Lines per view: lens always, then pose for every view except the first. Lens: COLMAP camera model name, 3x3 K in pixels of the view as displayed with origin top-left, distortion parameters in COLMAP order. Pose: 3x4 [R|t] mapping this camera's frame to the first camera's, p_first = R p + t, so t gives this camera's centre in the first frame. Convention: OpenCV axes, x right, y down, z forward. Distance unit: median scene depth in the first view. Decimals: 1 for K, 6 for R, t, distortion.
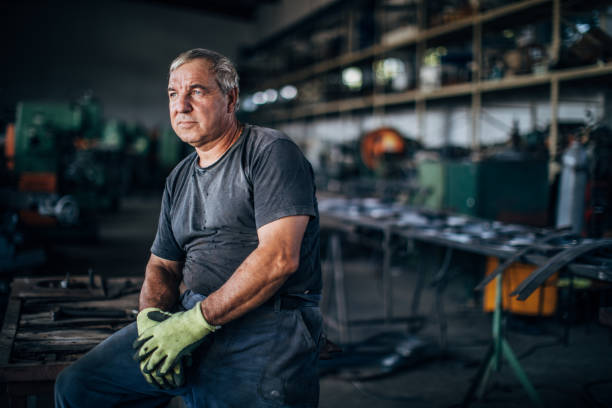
lens RADIAL K [[916.1, 0, 306.0], [0, 916.1, 204.0], [0, 0, 1]] dist [-0.112223, 0.073186]
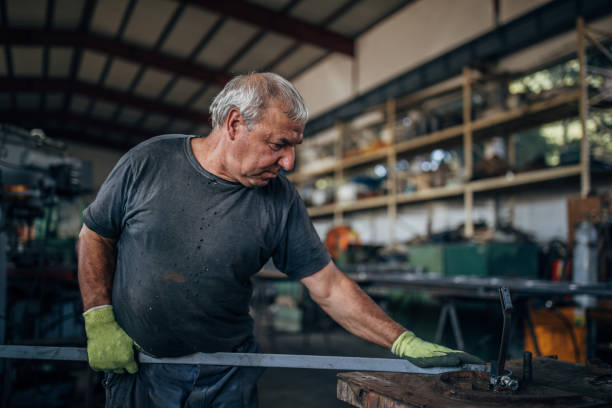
lens RADIAL K [[599.8, 0, 306.0], [0, 599.8, 204.0], [0, 0, 1]] dist [-0.000763, 0.005102]
pose [[0.981542, 0.011524, 0.190899, -0.200490], [0.017399, 0.988663, -0.149143, 0.017031], [-0.190453, 0.149711, 0.970213, 0.303036]]
